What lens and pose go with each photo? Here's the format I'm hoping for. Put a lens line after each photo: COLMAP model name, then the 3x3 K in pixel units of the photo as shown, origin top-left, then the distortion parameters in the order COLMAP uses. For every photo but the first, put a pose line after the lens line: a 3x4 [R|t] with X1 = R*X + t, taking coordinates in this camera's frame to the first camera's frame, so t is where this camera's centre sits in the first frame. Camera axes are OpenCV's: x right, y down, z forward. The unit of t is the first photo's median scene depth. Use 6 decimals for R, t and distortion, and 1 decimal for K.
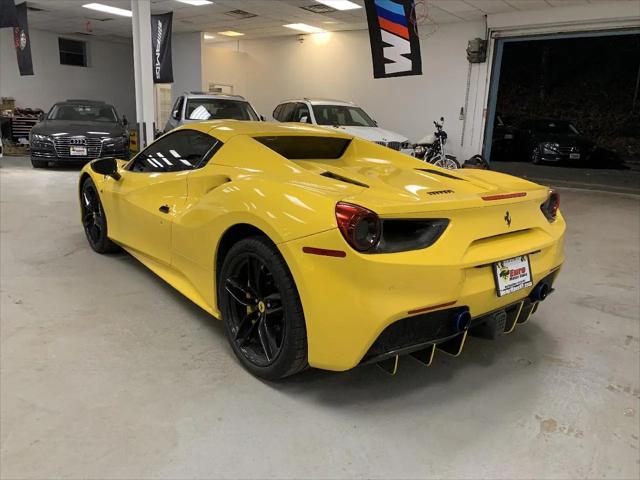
lens RADIAL K [[483.2, 0, 320.6], [0, 483.2, 239.4], [0, 0, 1]] dist [0.030375, -0.031369]
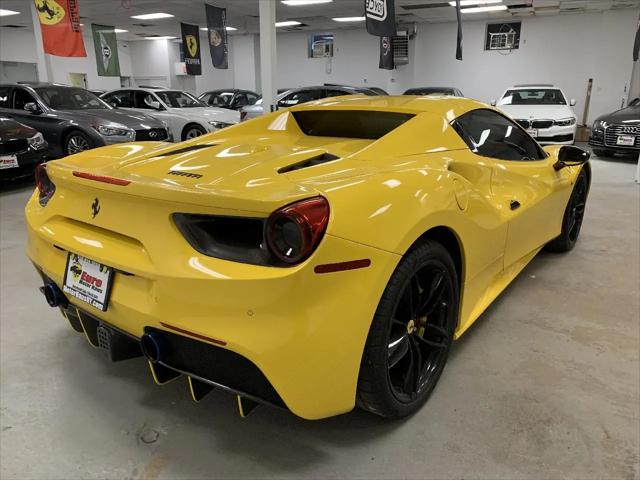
lens RADIAL K [[483.2, 0, 323.0], [0, 483.2, 239.0], [0, 0, 1]] dist [0.030375, -0.031369]
pose [[0.222010, 0.233566, -0.946657, 0.743116], [-0.221774, 0.957534, 0.184239, -0.133349], [0.949488, 0.169041, 0.264381, 0.709982]]
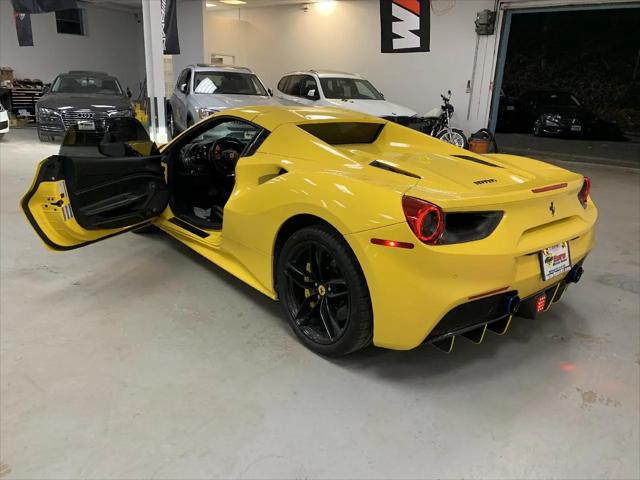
lens RADIAL K [[483.2, 0, 320.4], [0, 483.2, 238.8], [0, 0, 1]] dist [0.030375, -0.031369]
pose [[0.999895, -0.003161, 0.014127, -0.089402], [0.002274, 0.998049, 0.062390, -0.027617], [-0.014296, -0.062351, 0.997952, -0.045093]]
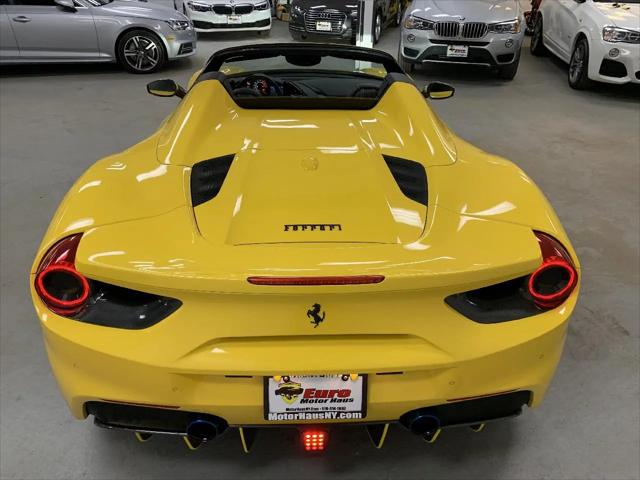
lens RADIAL K [[483.2, 0, 323.1], [0, 483.2, 233.7], [0, 0, 1]] dist [0.030375, -0.031369]
pose [[0.802232, 0.274613, -0.530105, 0.427553], [-0.127039, 0.946116, 0.297867, -0.200616], [0.583339, -0.171615, 0.793891, 0.331995]]
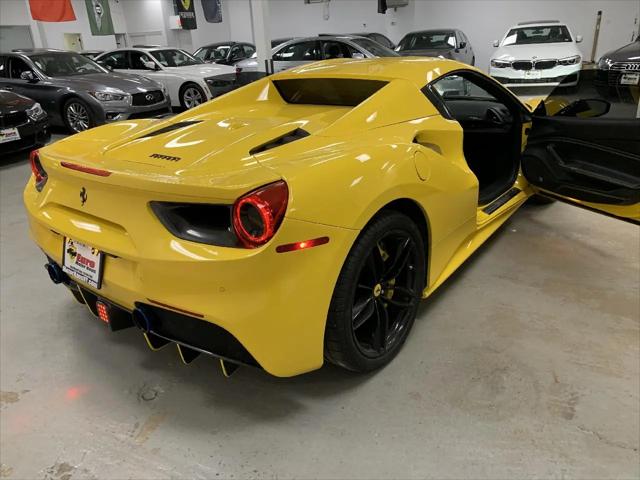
lens RADIAL K [[483.2, 0, 320.0], [0, 483.2, 238.1], [0, 0, 1]] dist [0.030375, -0.031369]
pose [[0.207915, 0.318973, -0.924677, 0.785793], [-0.174051, 0.942314, 0.285921, -0.176276], [0.962537, 0.101494, 0.251439, 0.736993]]
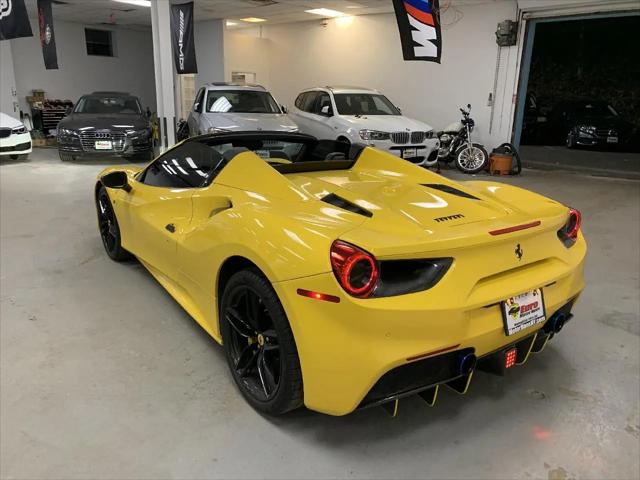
lens RADIAL K [[483.2, 0, 317.5], [0, 483.2, 240.5], [0, 0, 1]] dist [0.030375, -0.031369]
pose [[0.997944, 0.000120, -0.064098, 0.035320], [0.002551, 0.999131, 0.041593, -0.064695], [0.064047, -0.041671, 0.997076, 0.024272]]
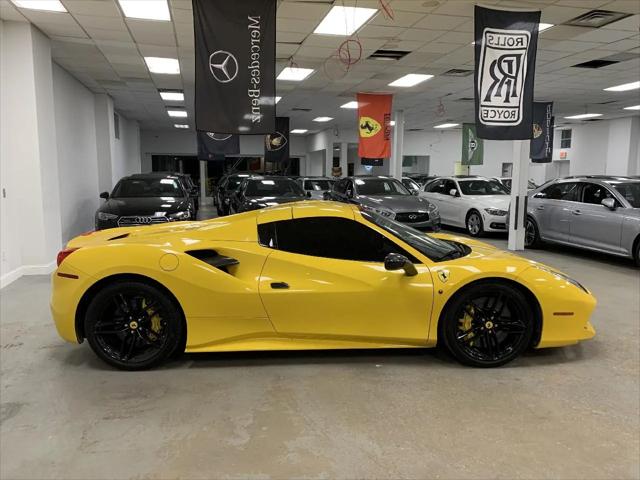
lens RADIAL K [[483.2, 0, 324.6], [0, 483.2, 245.6], [0, 0, 1]] dist [0.030375, -0.031369]
pose [[-0.607882, 0.071325, -0.790818, 0.835191], [-0.215061, 0.943941, 0.250448, -0.453023], [0.764349, 0.322316, -0.558465, 1.738442]]
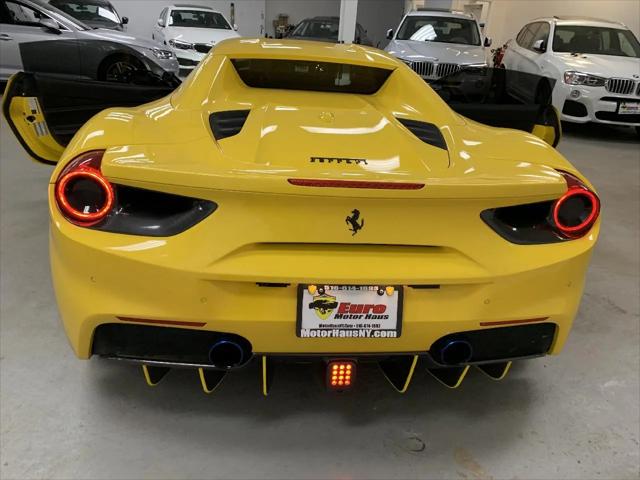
lens RADIAL K [[483.2, 0, 323.4], [0, 483.2, 230.7], [0, 0, 1]] dist [0.030375, -0.031369]
pose [[0.835618, 0.231134, -0.498317, 0.406238], [-0.164108, 0.970780, 0.175086, -0.080614], [0.524225, -0.064527, 0.849132, 0.289780]]
